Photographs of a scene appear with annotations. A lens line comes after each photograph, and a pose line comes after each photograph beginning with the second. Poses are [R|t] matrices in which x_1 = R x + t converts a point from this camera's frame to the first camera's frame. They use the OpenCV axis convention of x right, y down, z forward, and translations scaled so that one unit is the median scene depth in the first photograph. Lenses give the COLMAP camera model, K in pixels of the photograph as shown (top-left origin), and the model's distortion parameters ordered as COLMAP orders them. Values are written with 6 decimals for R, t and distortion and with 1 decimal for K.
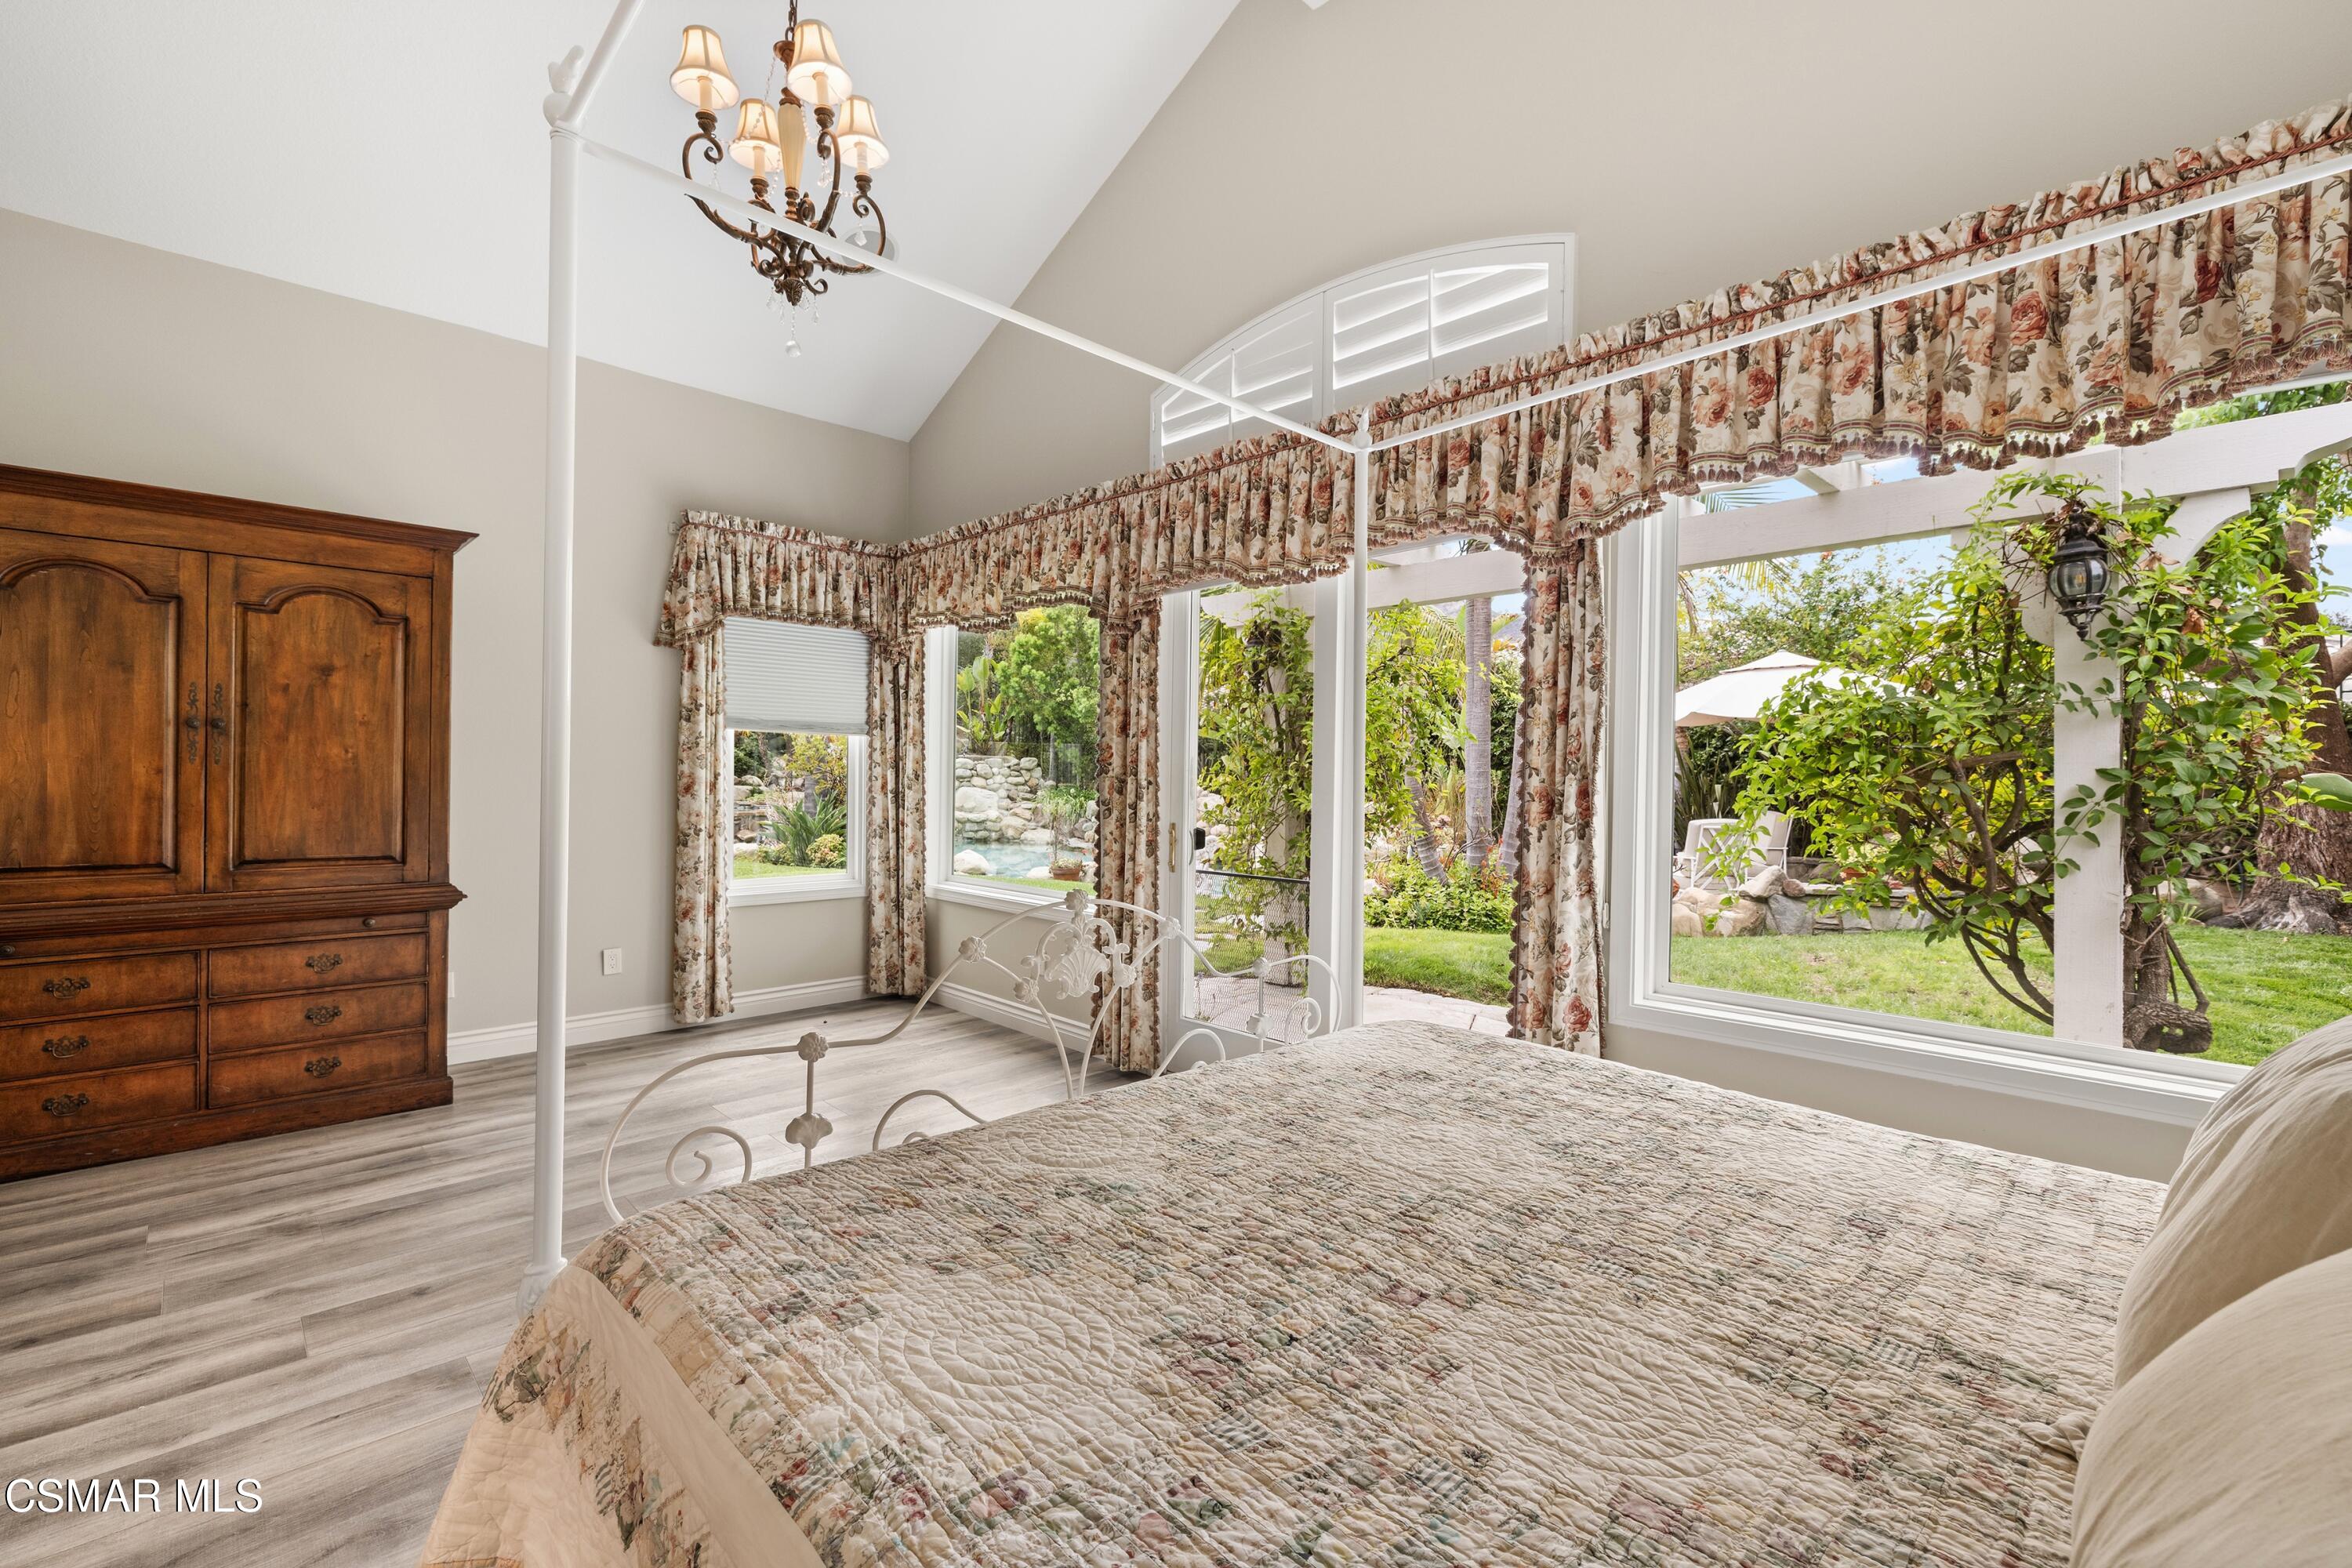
lens RADIAL K [[1002.0, 0, 1167.6], [0, 1002.0, 772.5], [0, 0, 1]] dist [-0.001601, 0.000013]
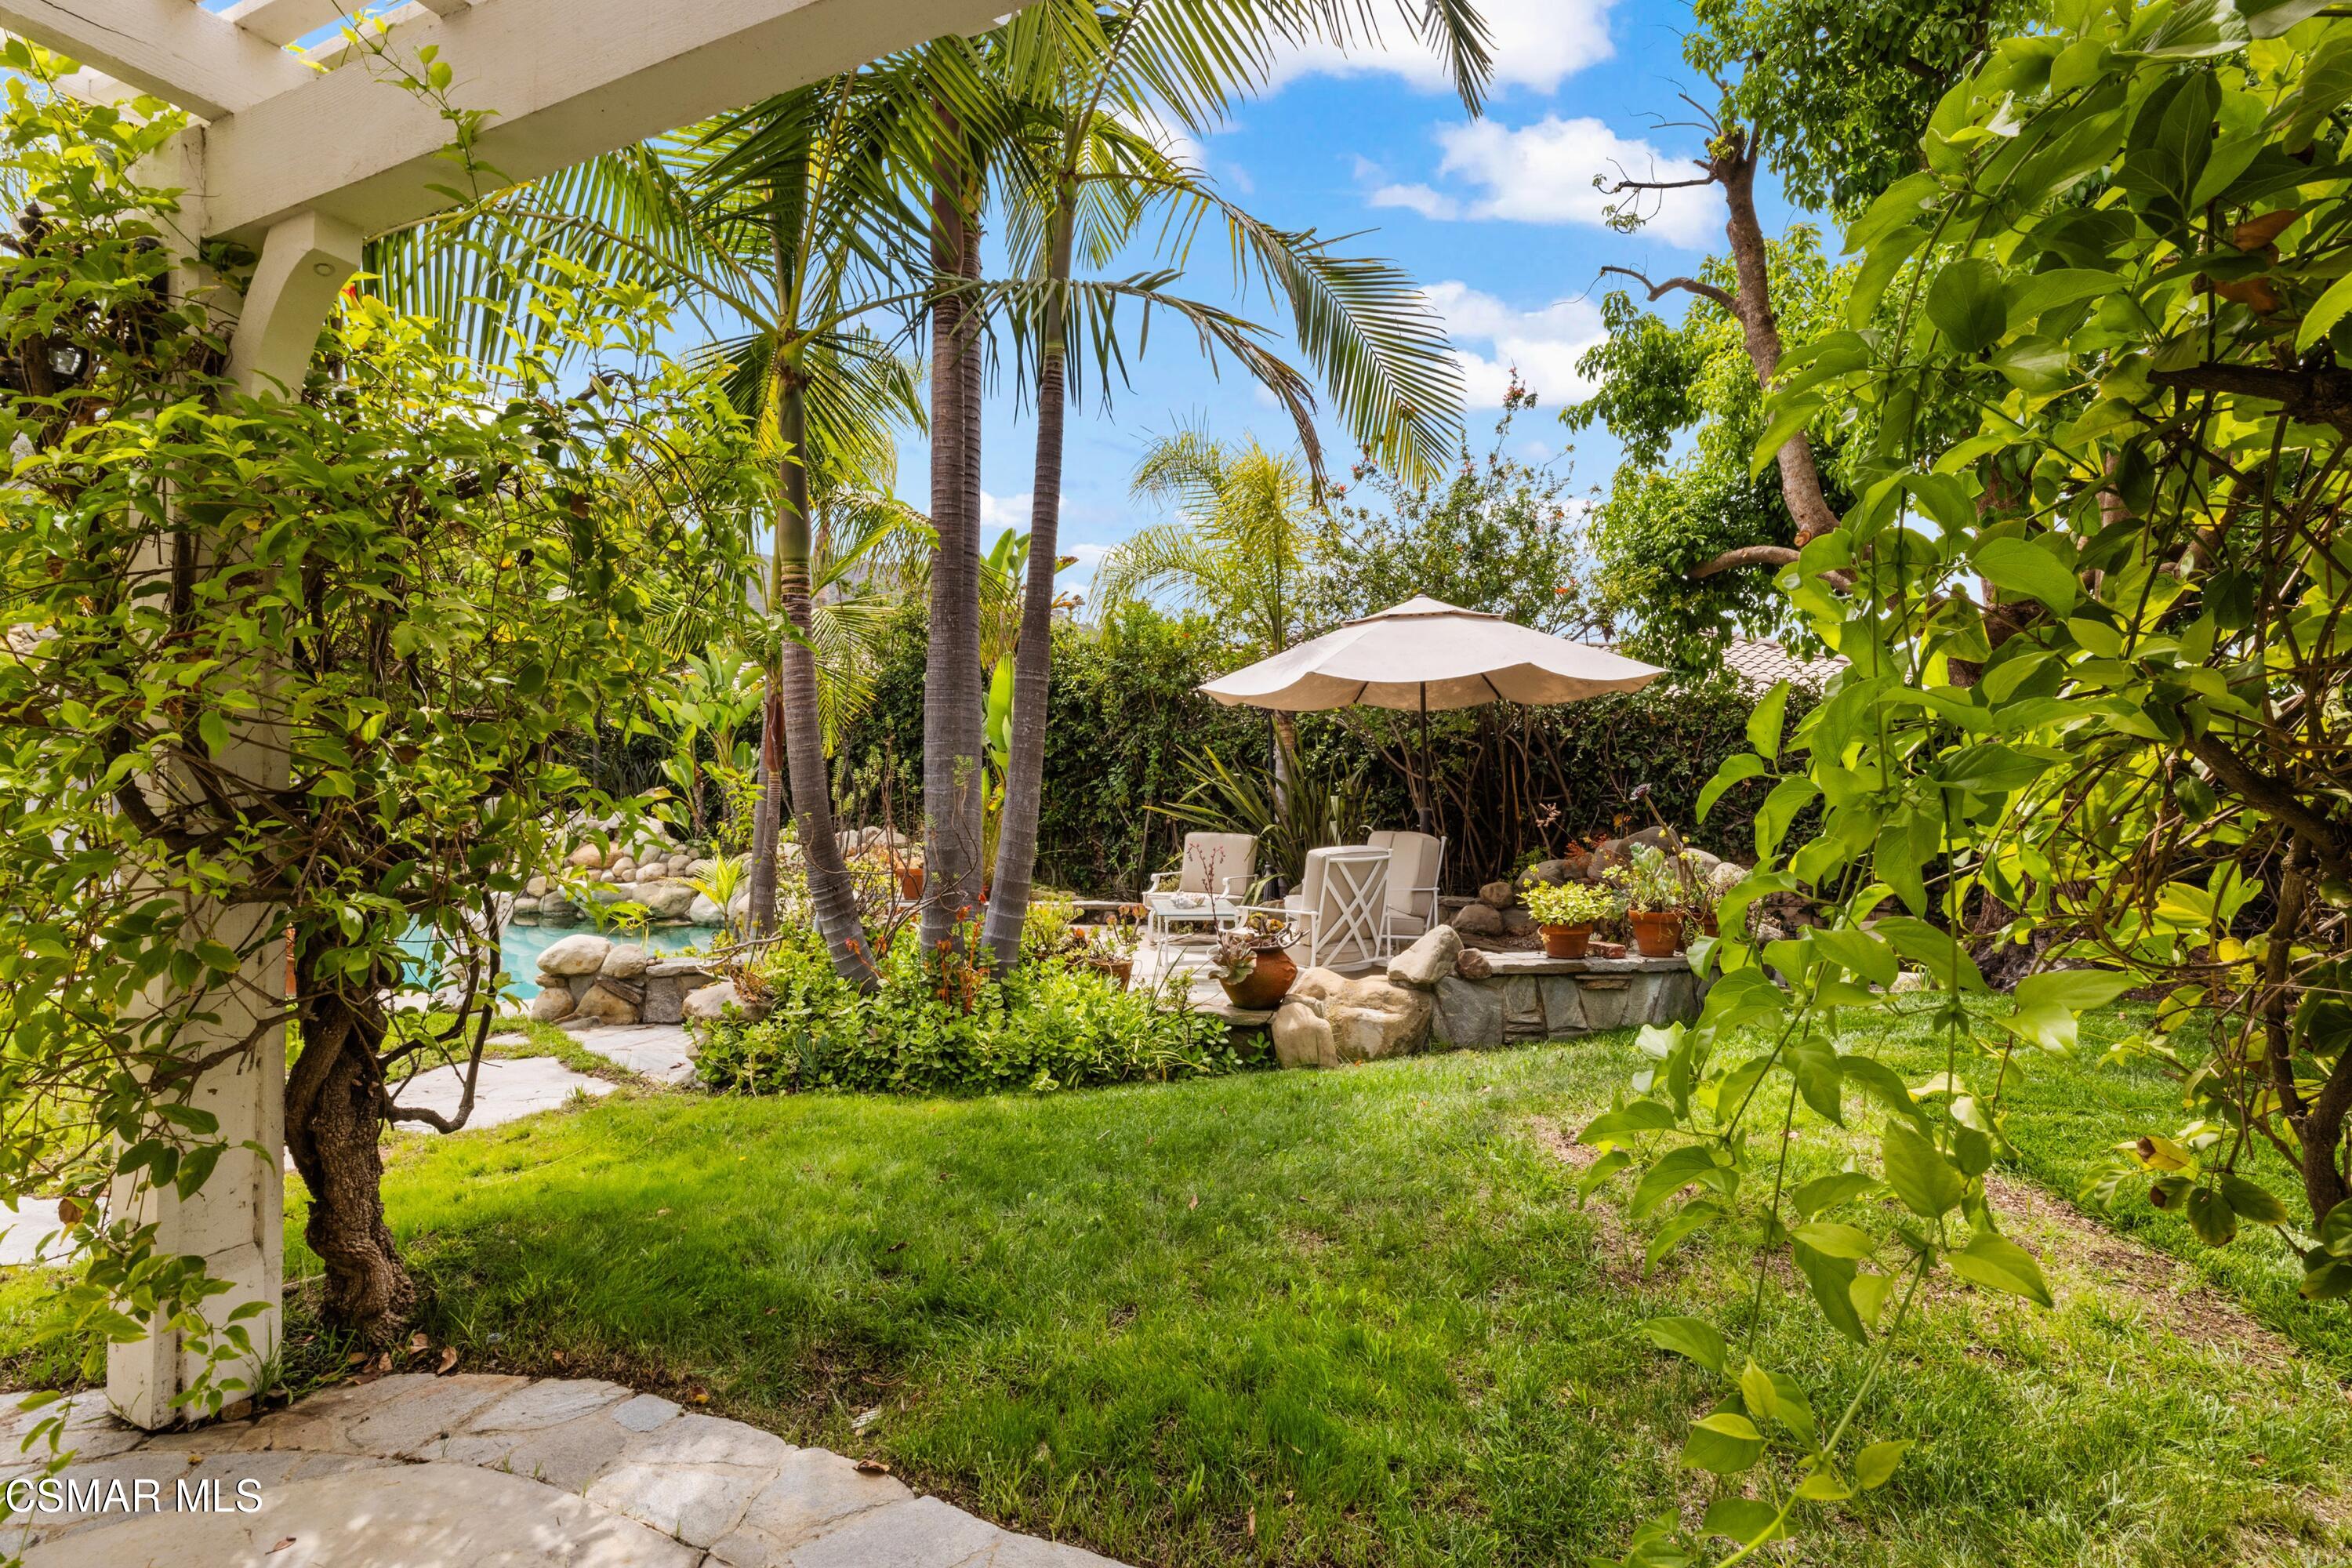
lens RADIAL K [[1100.2, 0, 1176.0], [0, 1100.2, 784.0], [0, 0, 1]] dist [-0.000464, -0.000014]
pose [[0.924778, 0.006206, 0.380456, 0.317187], [-0.000477, 0.999885, -0.015151, 0.029667], [-0.380506, 0.013830, 0.924675, 0.674429]]
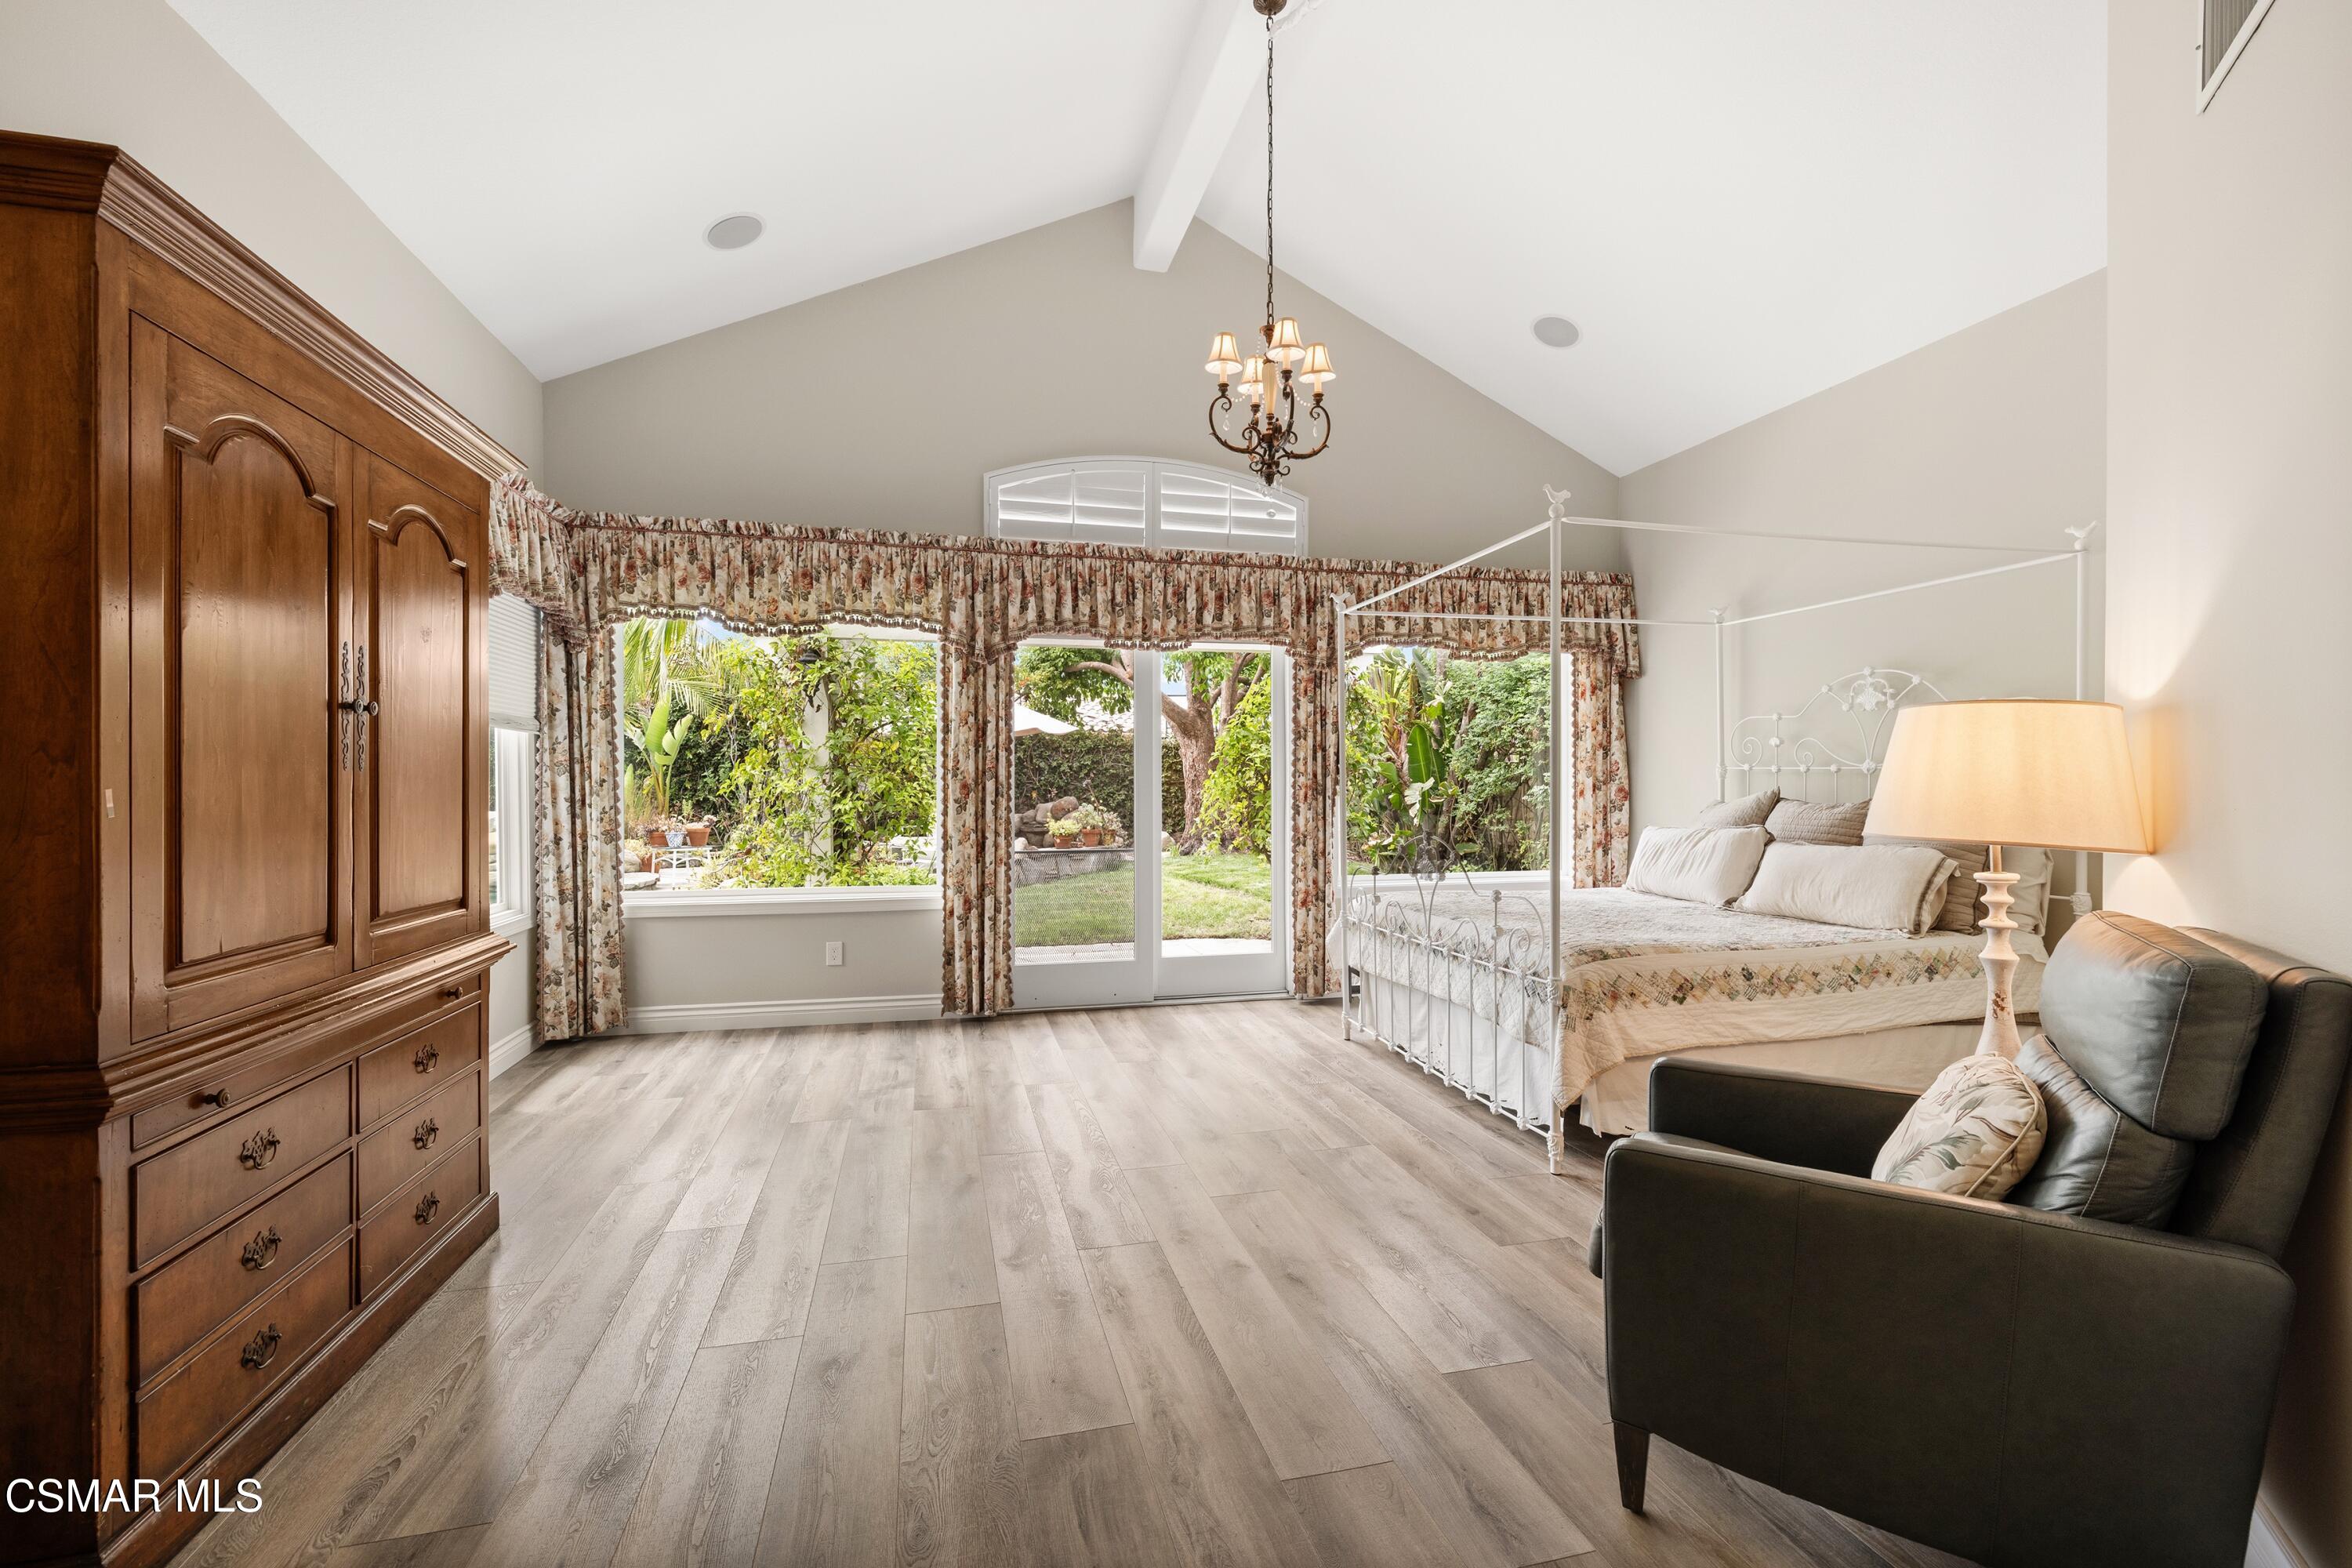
lens RADIAL K [[1002.0, 0, 1167.6], [0, 1002.0, 772.5], [0, 0, 1]] dist [-0.001601, 0.000013]
pose [[0.504765, -0.002113, 0.863254, -0.751656], [0.003378, 0.999994, 0.000472, -0.003155], [-0.863250, 0.002678, 0.504769, 0.133479]]
